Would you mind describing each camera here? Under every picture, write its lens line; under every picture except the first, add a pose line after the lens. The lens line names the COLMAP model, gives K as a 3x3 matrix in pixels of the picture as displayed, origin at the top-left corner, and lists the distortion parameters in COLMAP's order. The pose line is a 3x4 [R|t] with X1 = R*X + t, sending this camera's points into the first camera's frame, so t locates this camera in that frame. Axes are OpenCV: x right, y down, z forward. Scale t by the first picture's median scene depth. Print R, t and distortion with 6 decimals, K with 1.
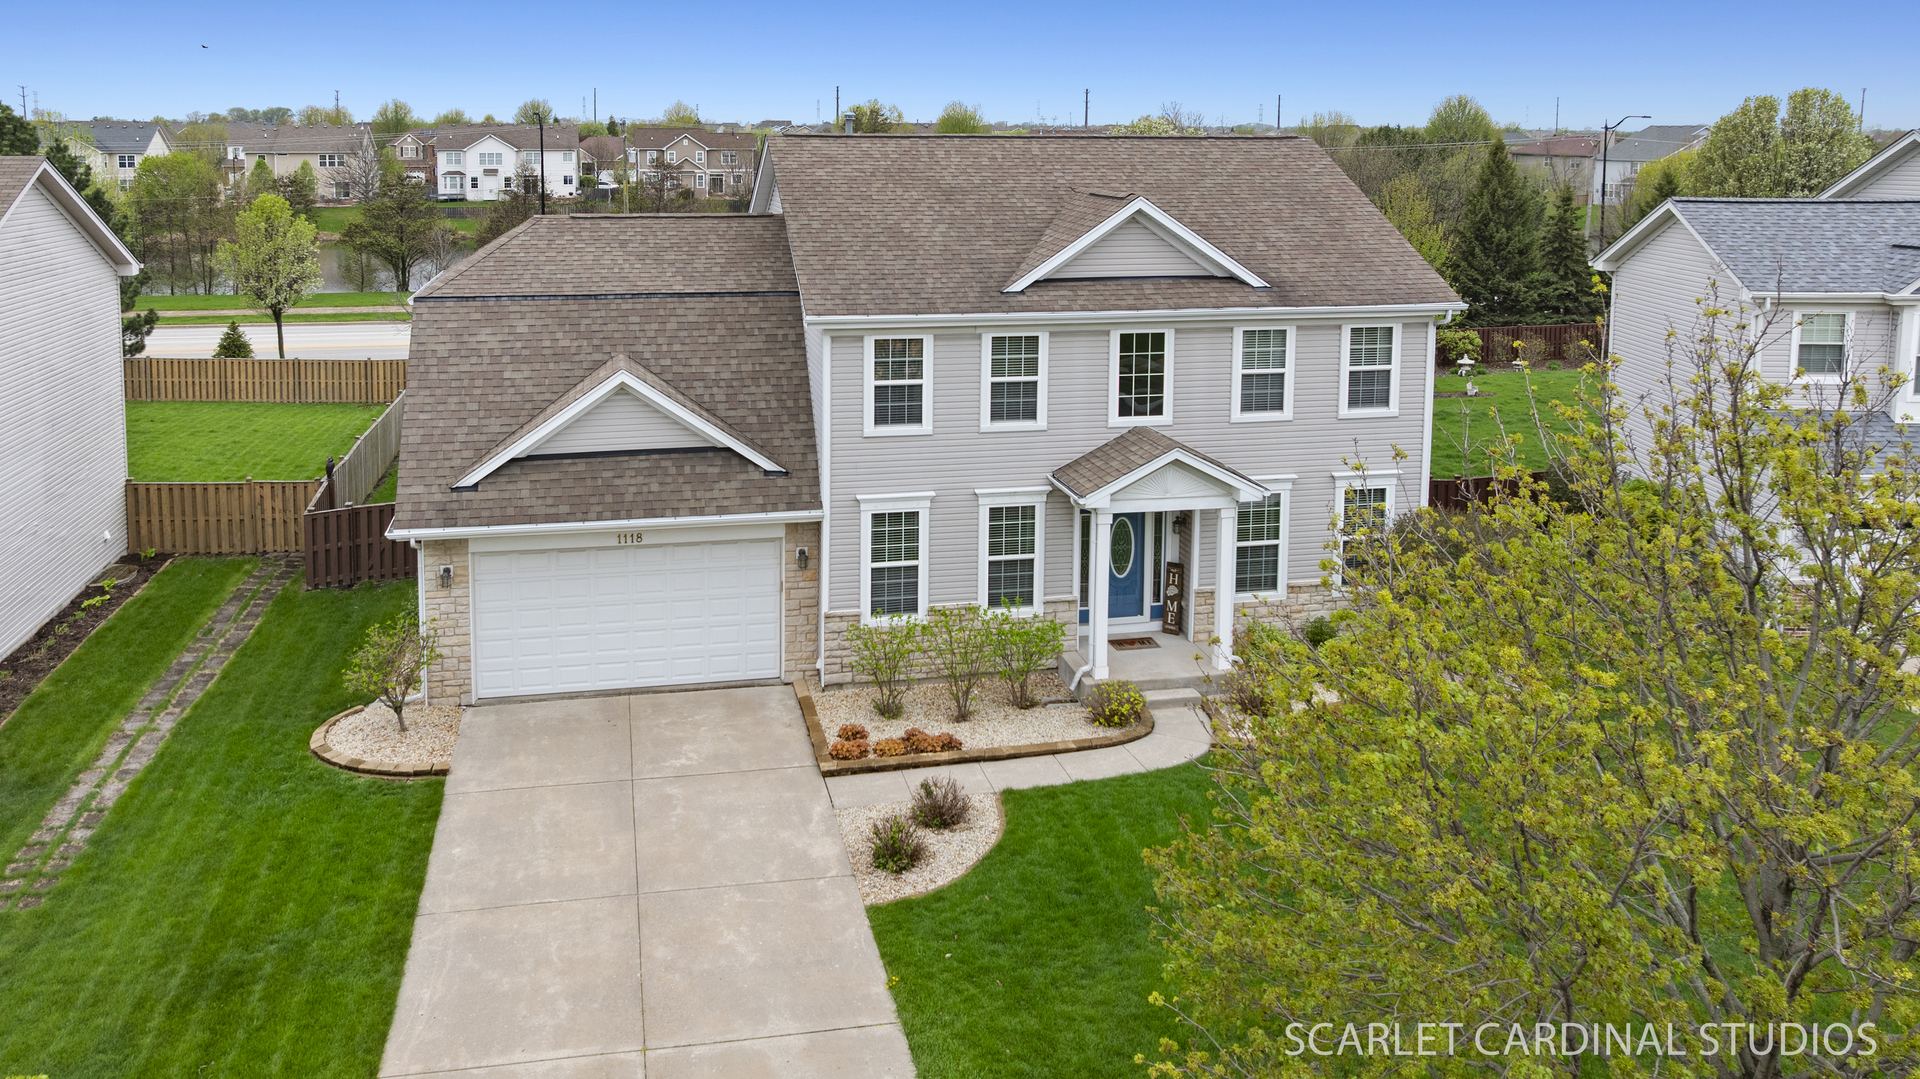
lens RADIAL K [[1402.7, 0, 888.1], [0, 1402.7, 327.4], [0, 0, 1]] dist [0.002916, -0.027409]
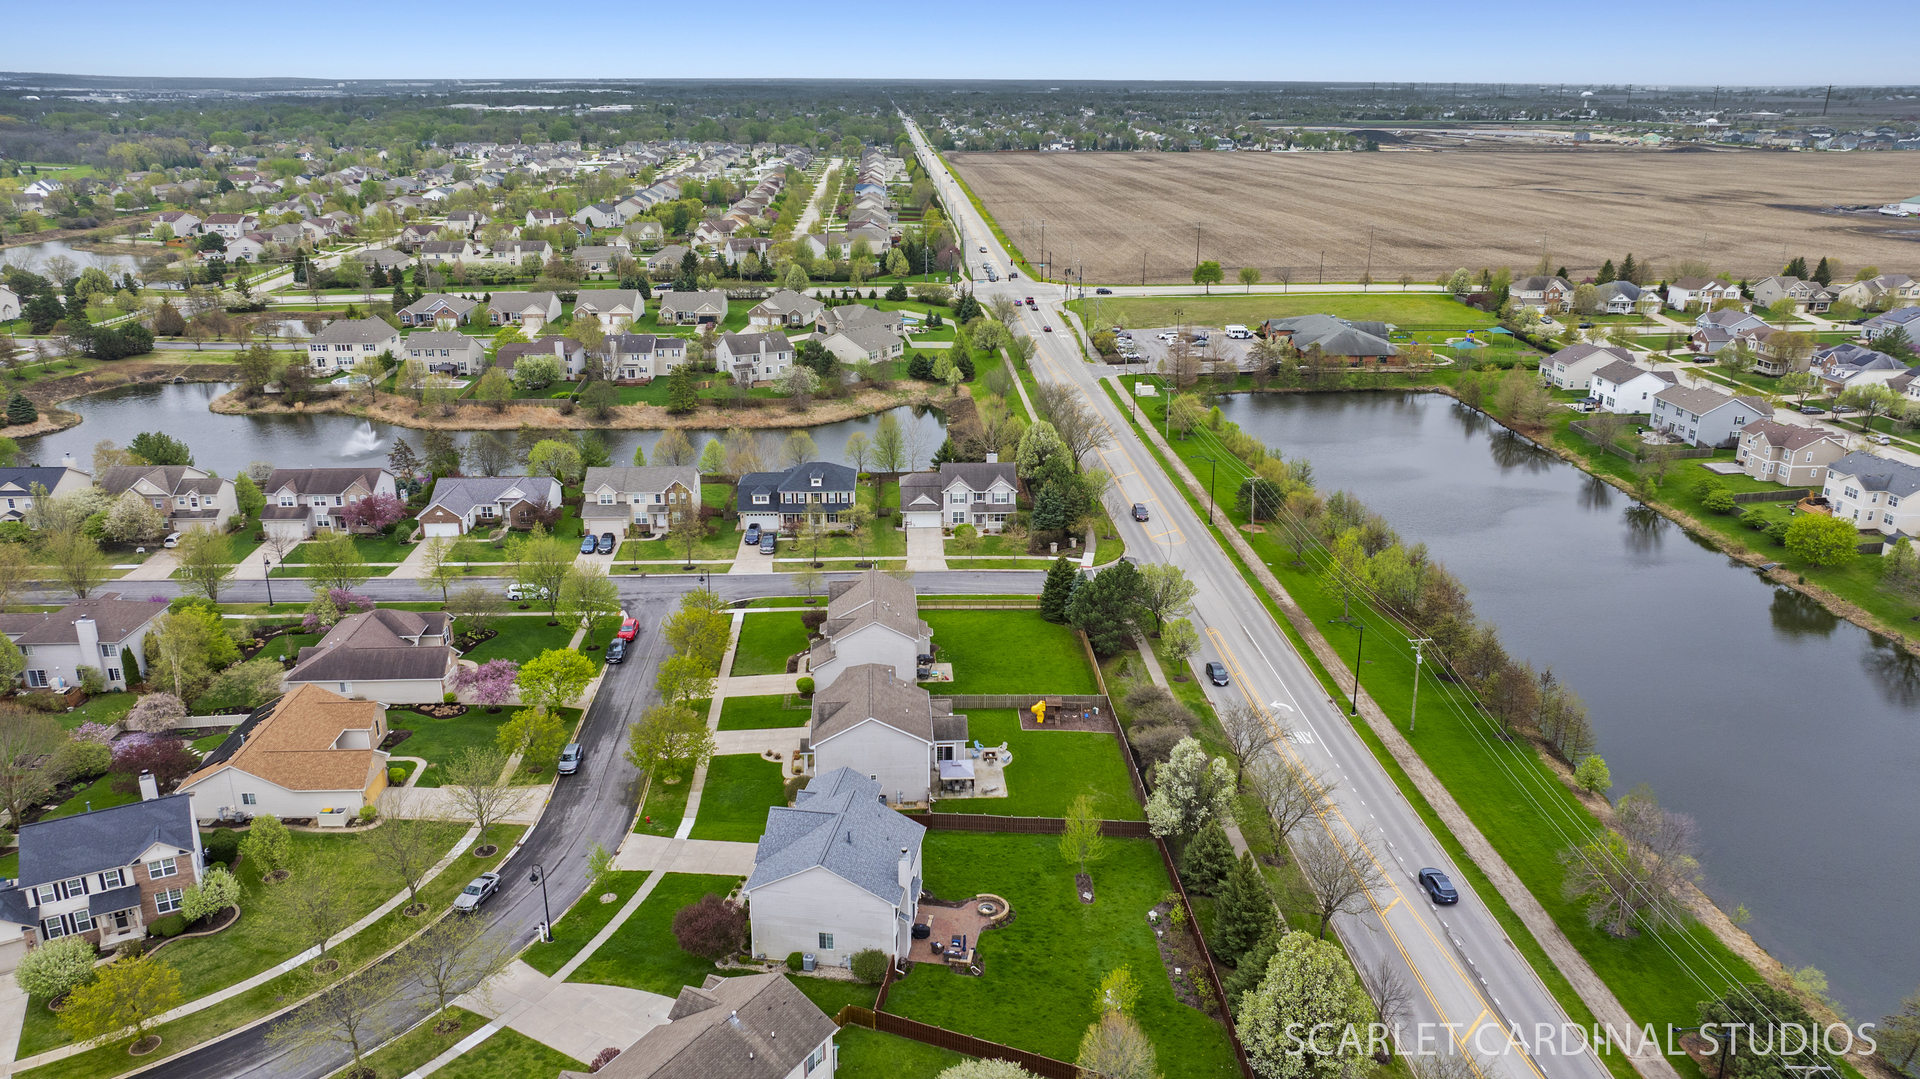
lens RADIAL K [[1344.9, 0, 966.3], [0, 1344.9, 550.2], [0, 0, 1]] dist [-0.018699, -0.001856]
pose [[-0.124407, 0.325212, -0.937422, 5.219185], [-0.140162, 0.929528, 0.341074, -2.716723], [0.982282, 0.173823, -0.070058, 1.917378]]
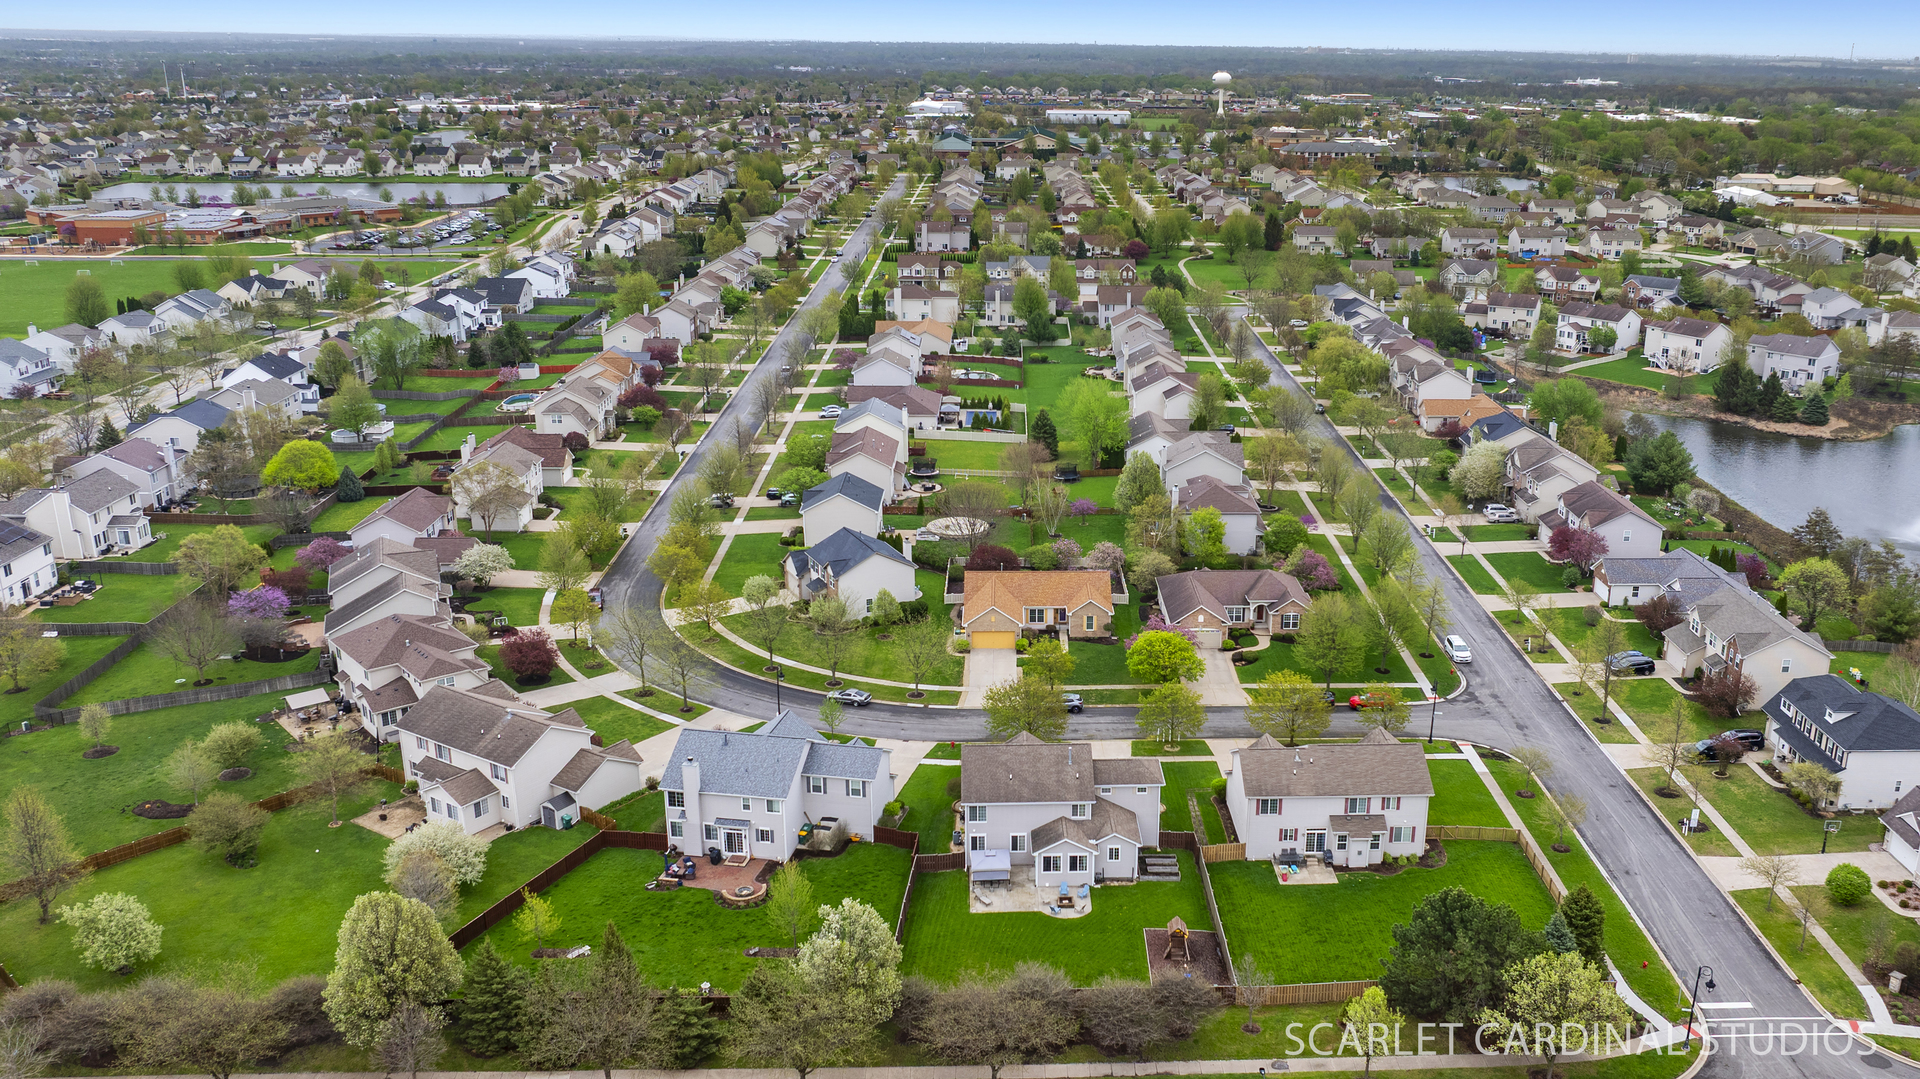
lens RADIAL K [[1612.1, 0, 1071.1], [0, 1612.1, 608.9], [0, 0, 1]] dist [-0.016917, -0.011499]
pose [[-0.990556, -0.060467, 0.123053, -0.757001], [0.002573, 0.889144, 0.457621, -3.457425], [-0.137082, 0.453616, -0.880591, 6.406137]]
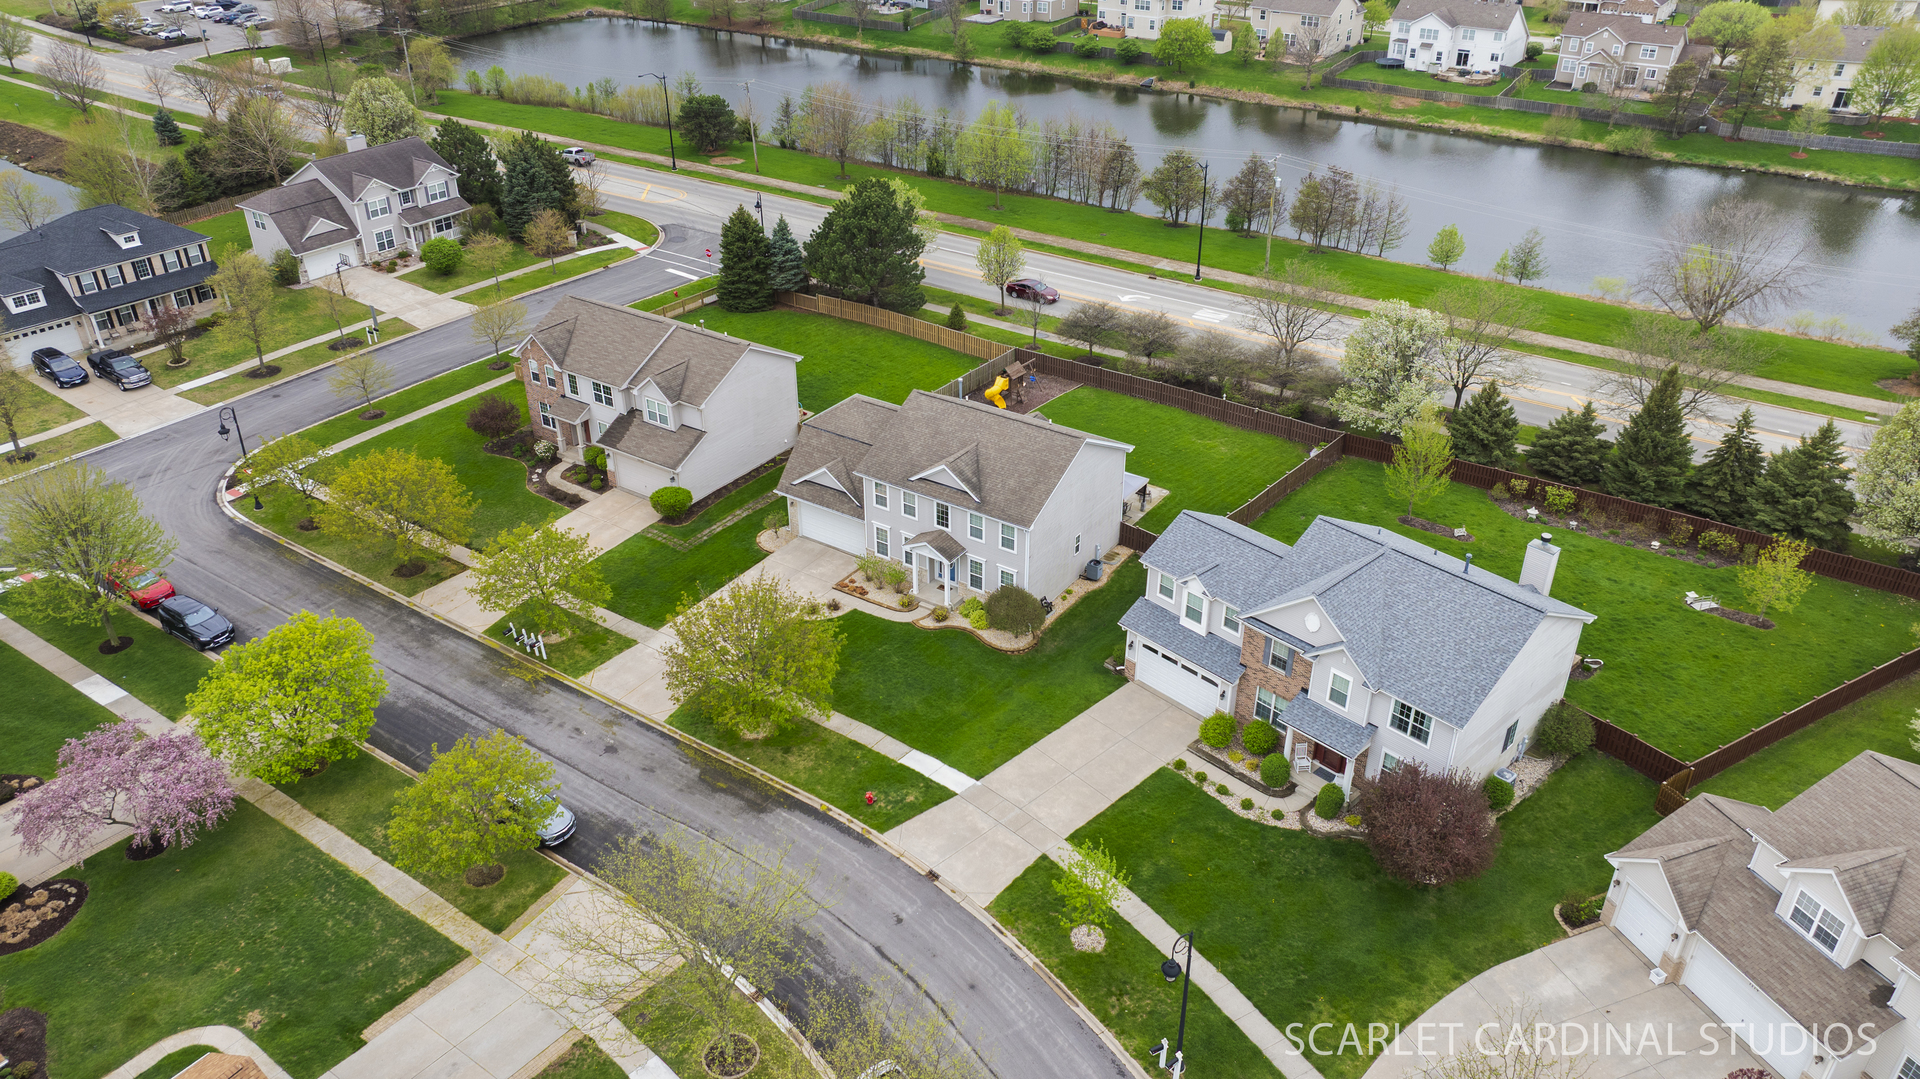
lens RADIAL K [[1335.1, 0, 964.2], [0, 1335.1, 578.5], [0, 0, 1]] dist [-0.018369, -0.000803]
pose [[0.703901, 0.371368, -0.605482, 2.181614], [-0.093936, 0.893618, 0.438889, -1.218419], [0.704059, -0.252058, 0.663903, -1.067069]]
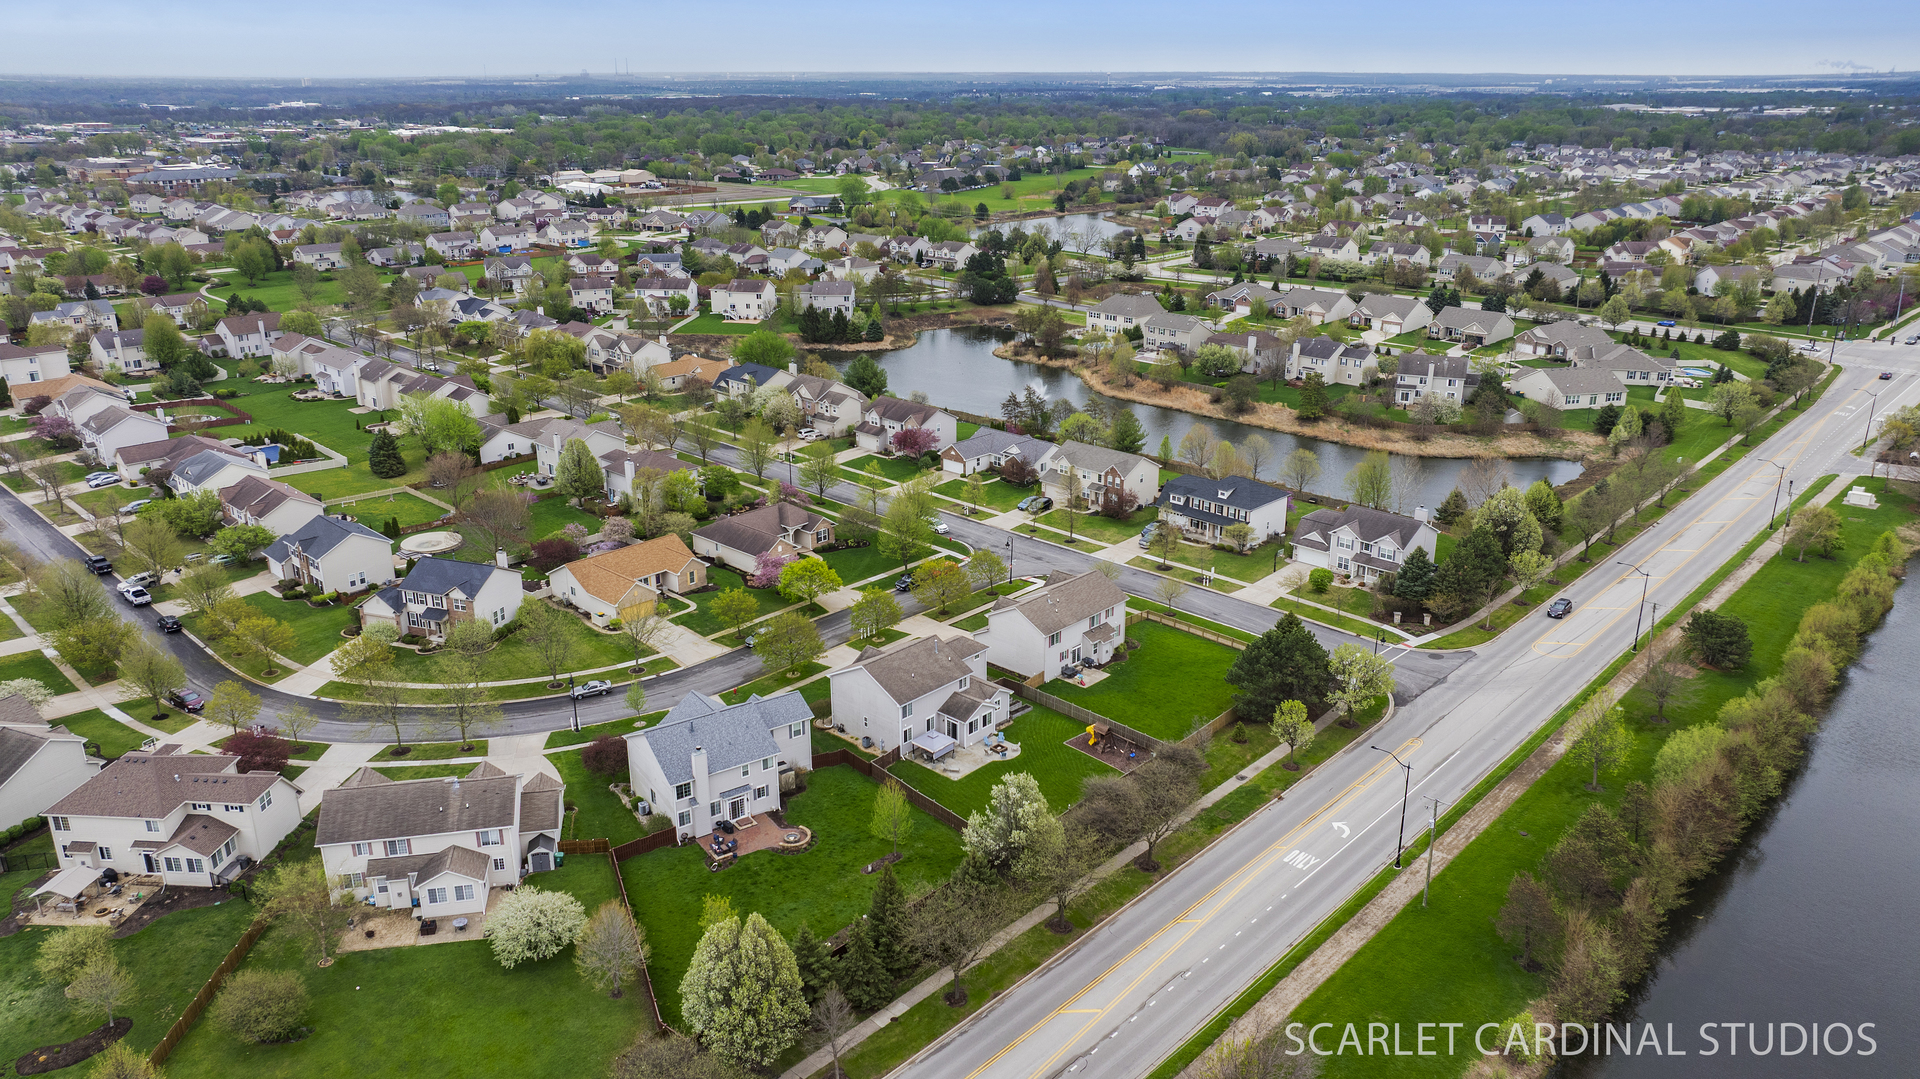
lens RADIAL K [[1335.1, 0, 964.2], [0, 1335.1, 578.5], [0, 0, 1]] dist [-0.018369, -0.000803]
pose [[-0.807232, 0.207035, -0.552732, 3.332475], [-0.082629, 0.887601, 0.453141, -3.373246], [0.584422, 0.411462, -0.699393, 5.706736]]
